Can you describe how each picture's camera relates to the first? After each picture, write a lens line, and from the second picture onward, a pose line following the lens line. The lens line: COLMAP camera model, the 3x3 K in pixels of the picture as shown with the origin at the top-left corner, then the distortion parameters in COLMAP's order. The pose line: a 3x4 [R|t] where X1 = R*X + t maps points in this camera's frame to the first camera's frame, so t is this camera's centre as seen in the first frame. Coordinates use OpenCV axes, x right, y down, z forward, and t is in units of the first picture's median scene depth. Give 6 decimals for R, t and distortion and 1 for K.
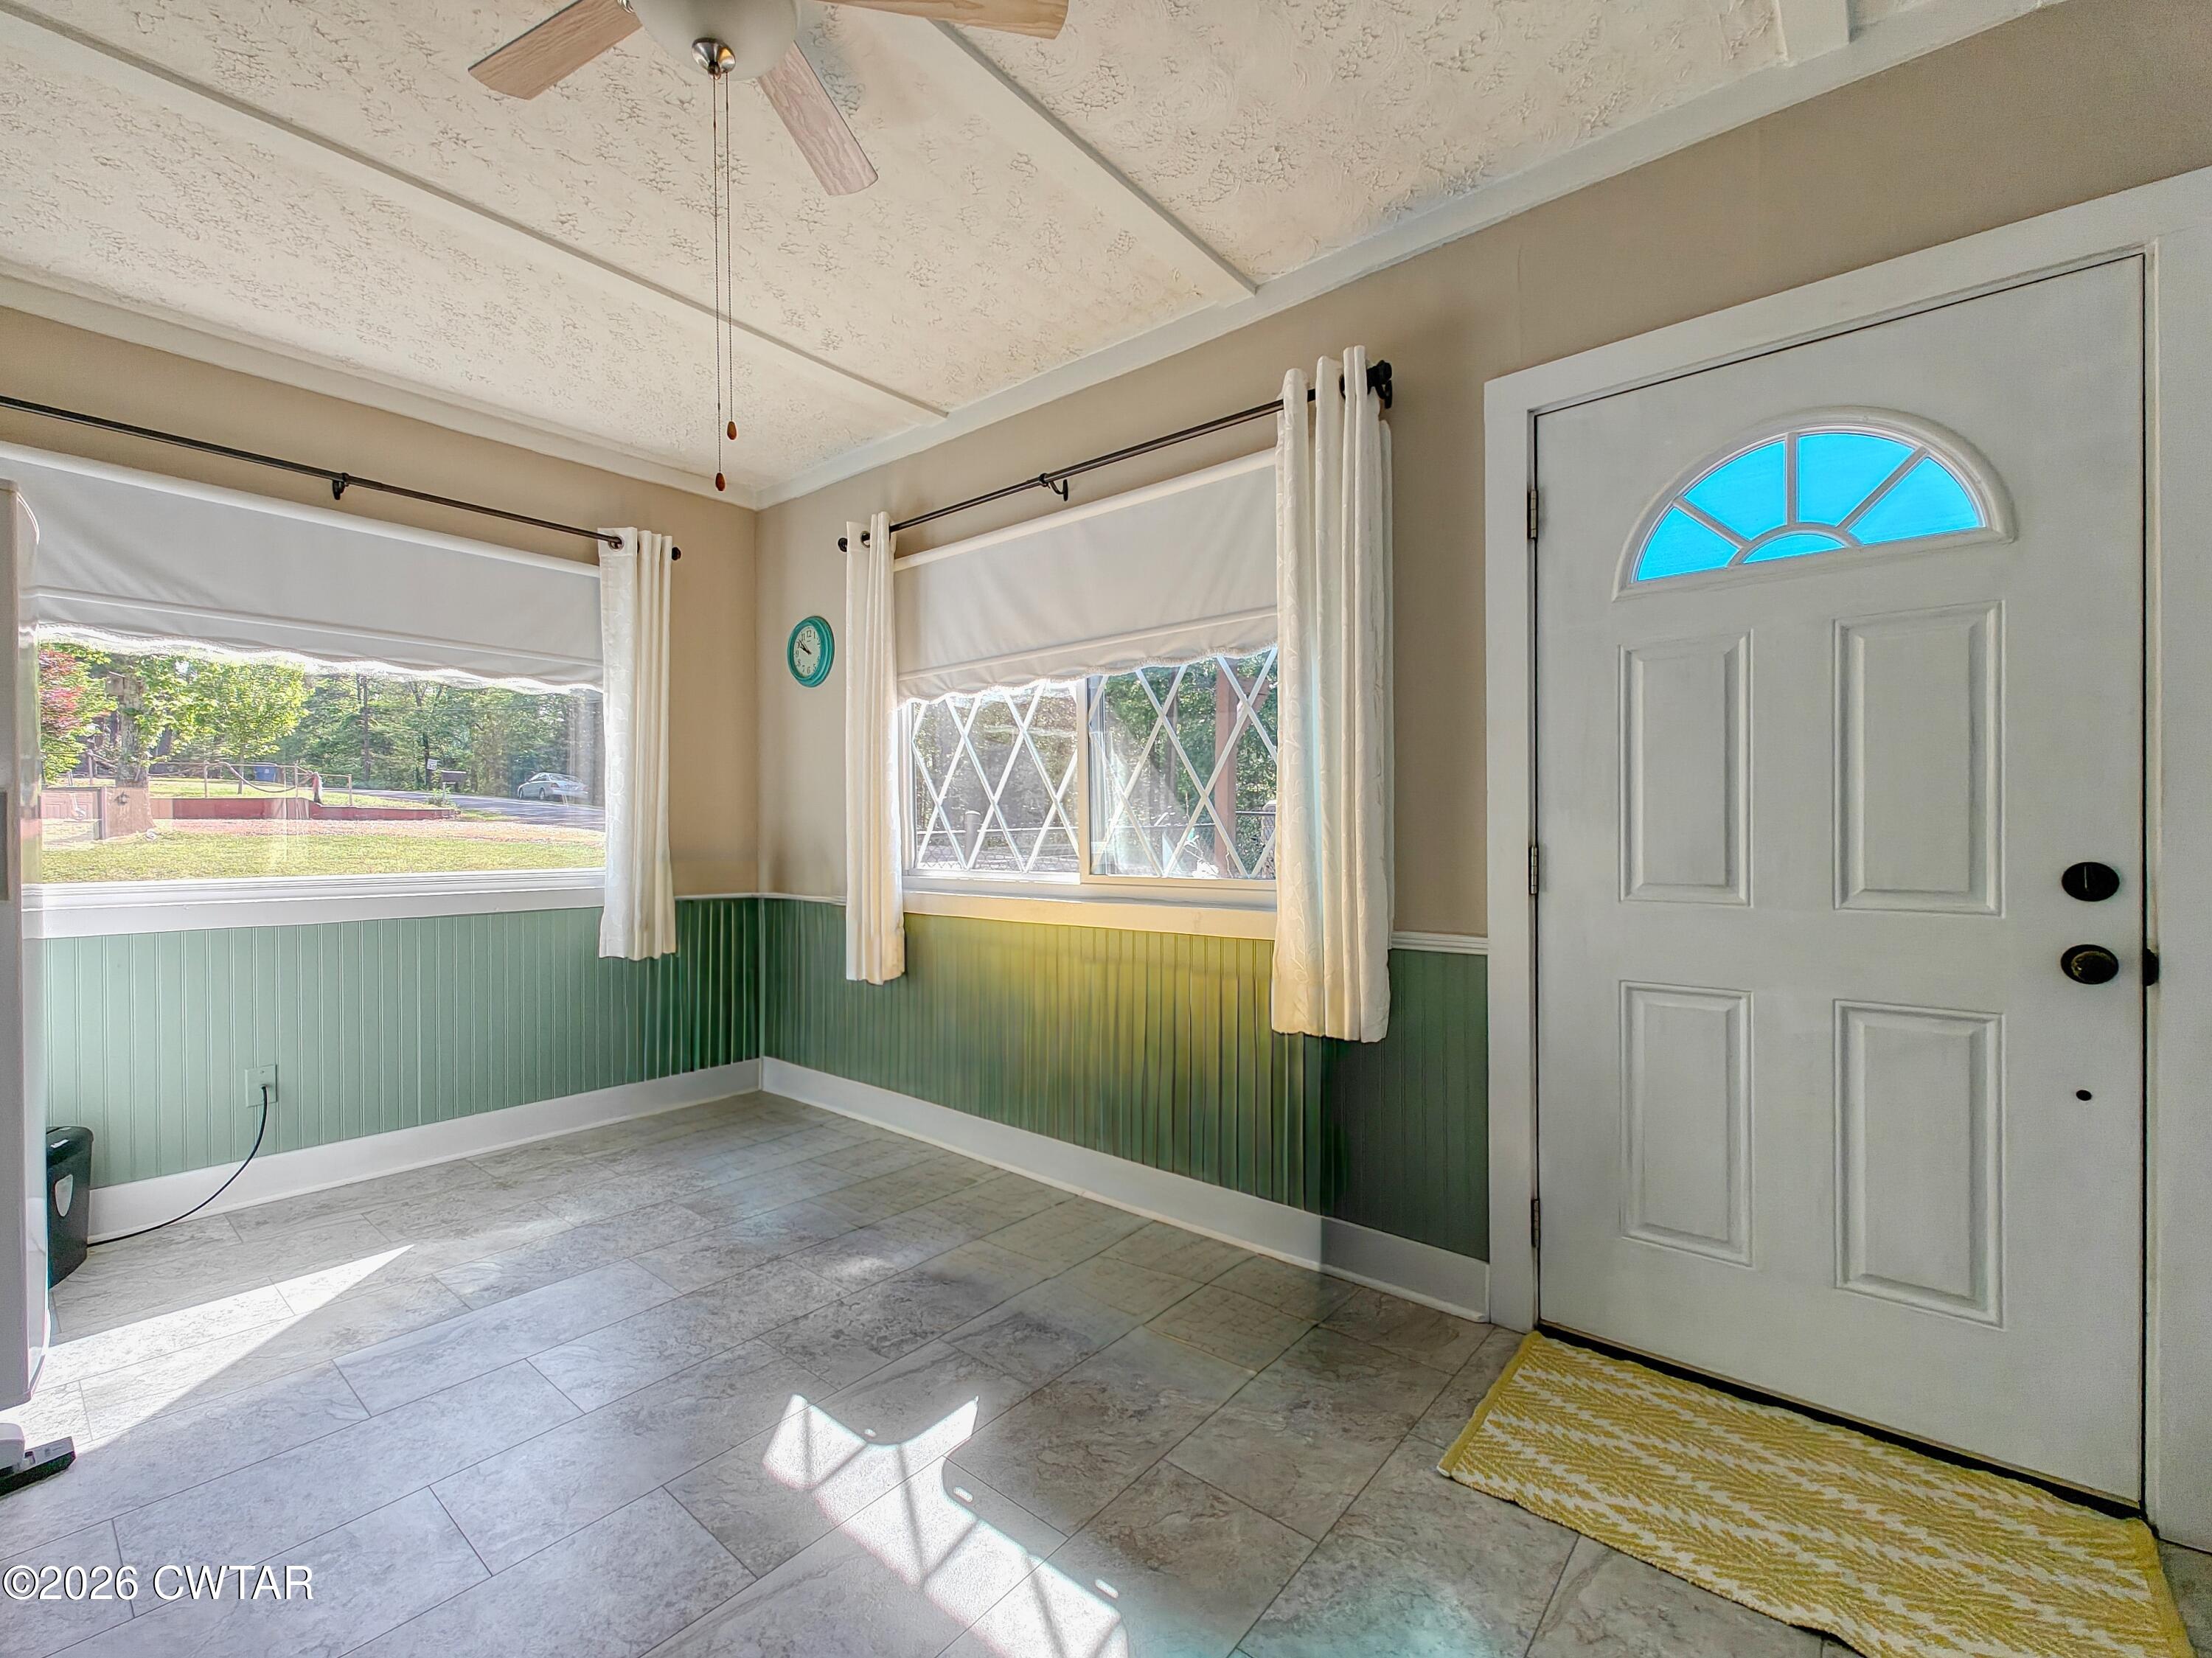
lens RADIAL K [[965.6, 0, 1096.9], [0, 965.6, 832.9], [0, 0, 1]] dist [0.014040, 0.000670]
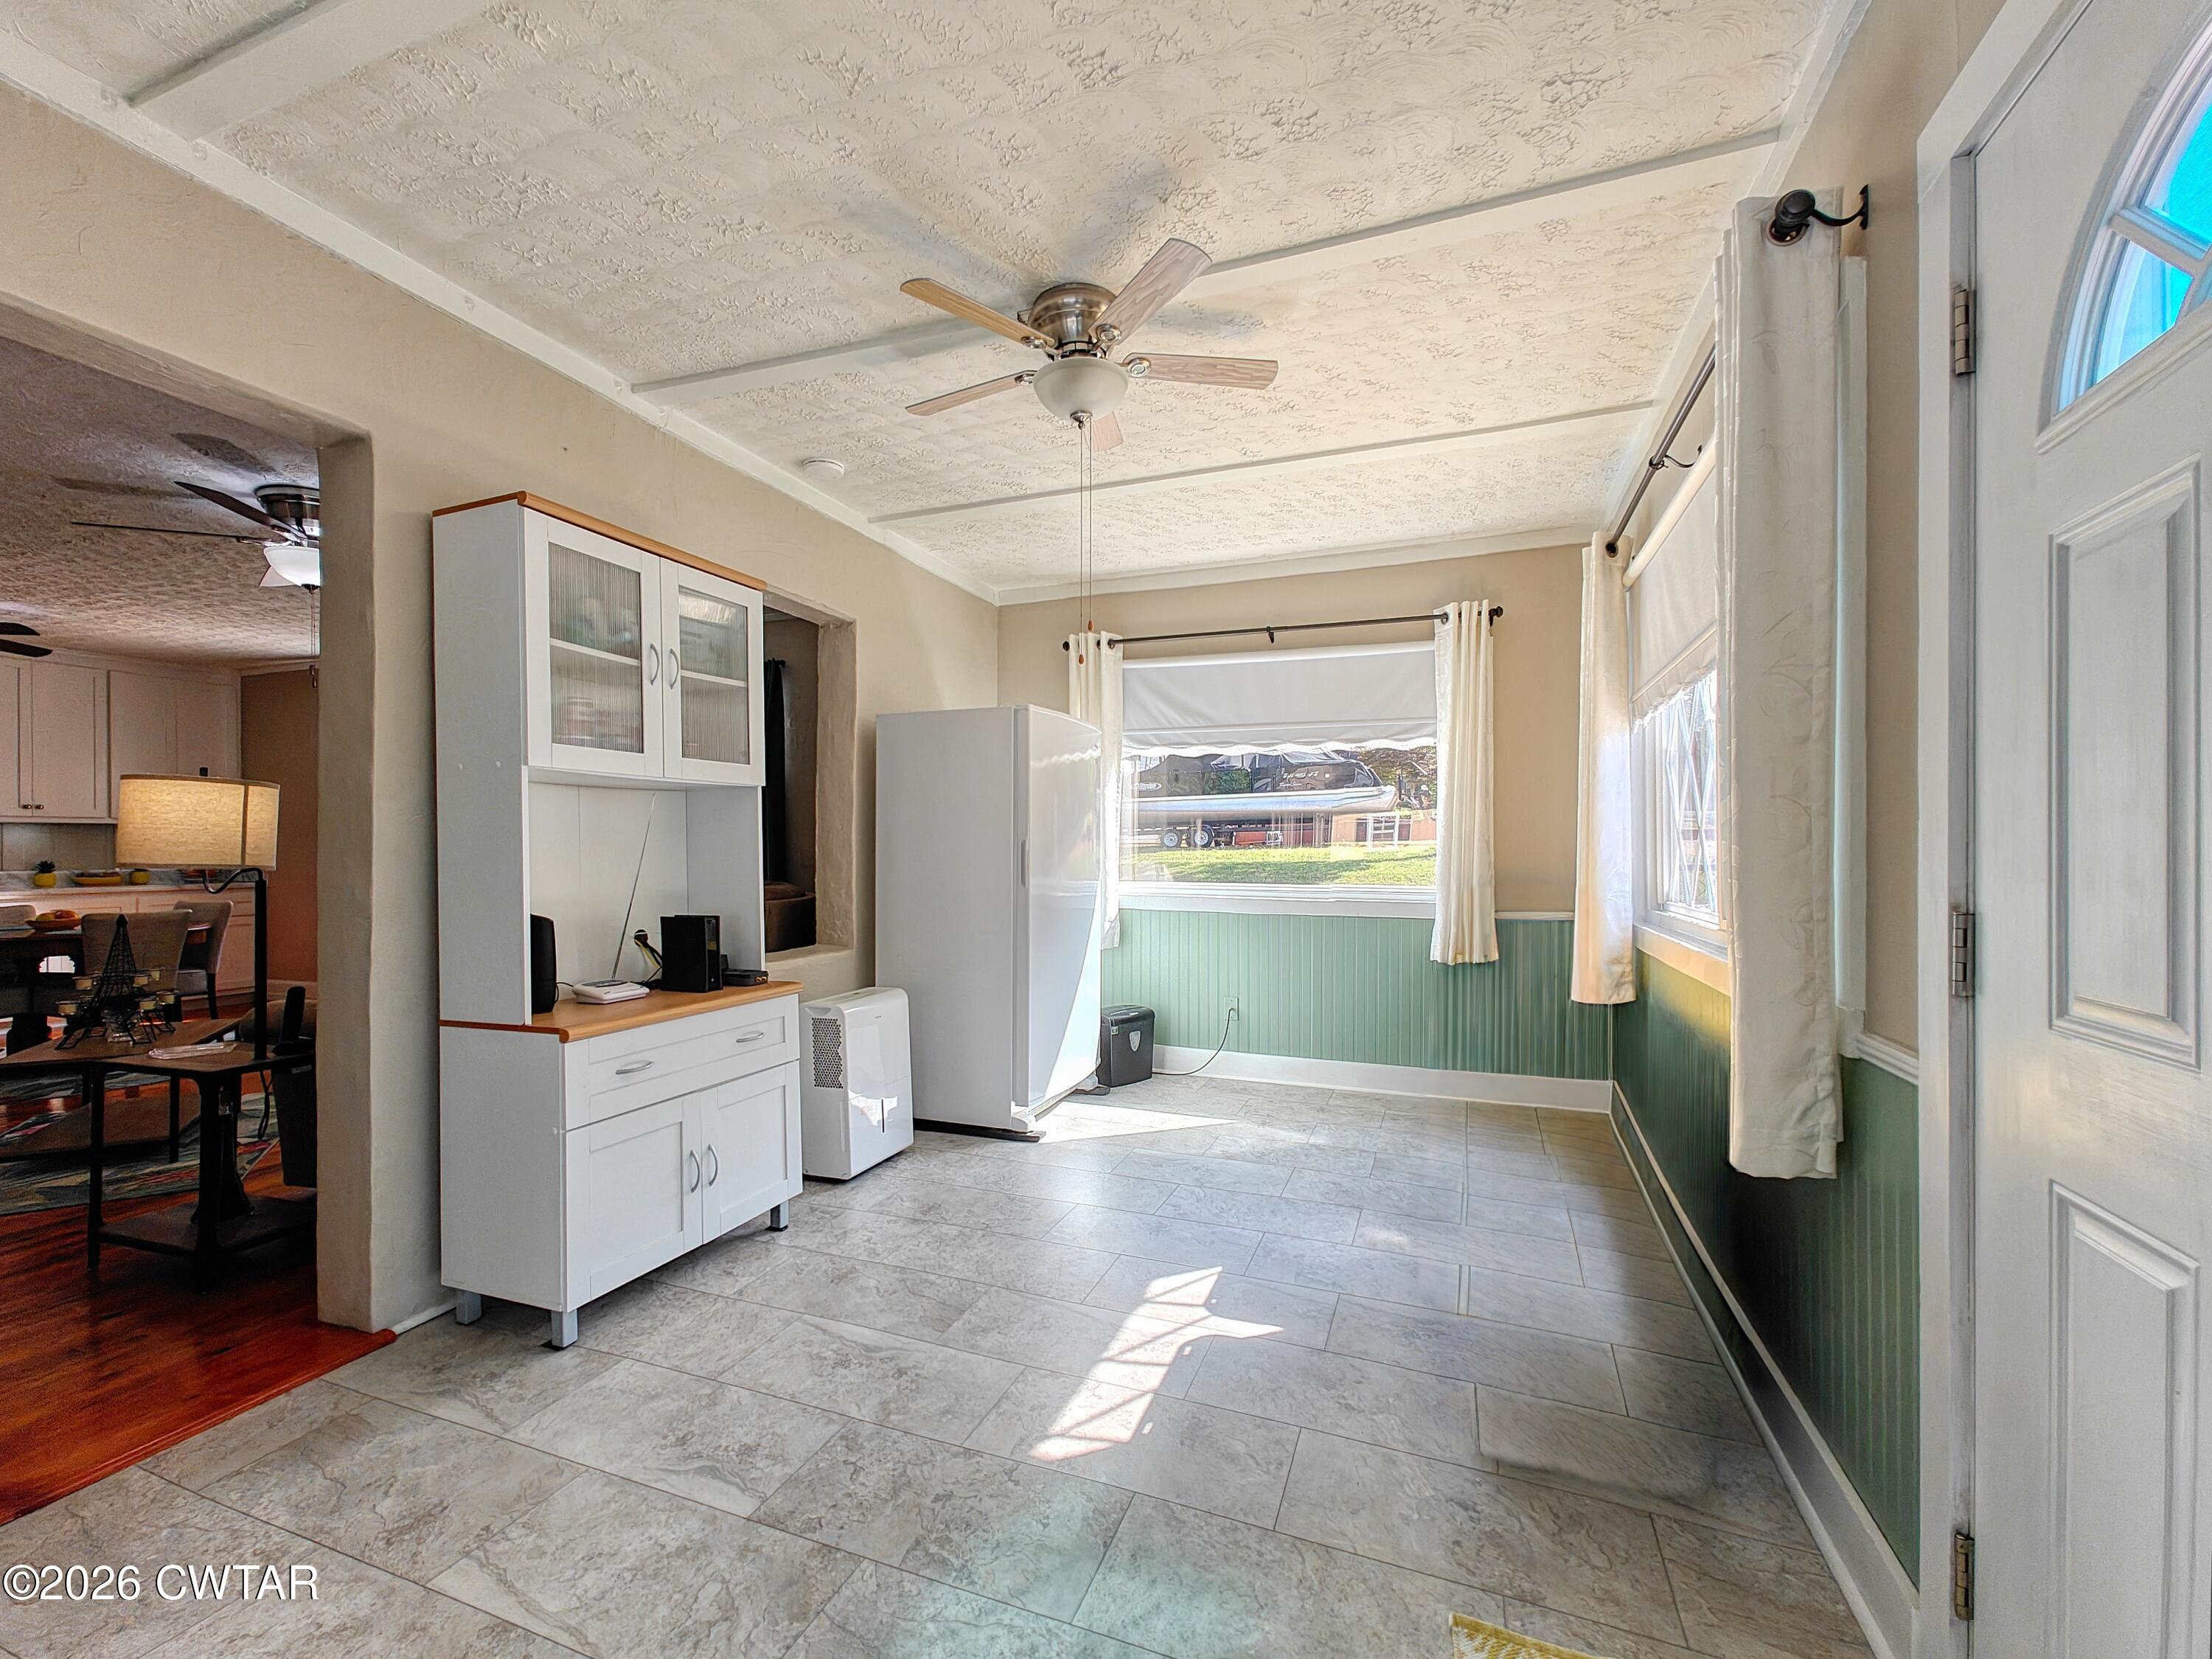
lens RADIAL K [[965.7, 0, 1090.7], [0, 965.7, 835.9], [0, 0, 1]] dist [0.014040, 0.000670]
pose [[0.324172, -0.007406, -0.945969, 0.653593], [-0.004052, 0.999949, -0.009217, -0.018943], [0.945990, 0.006821, 0.324125, 0.249903]]
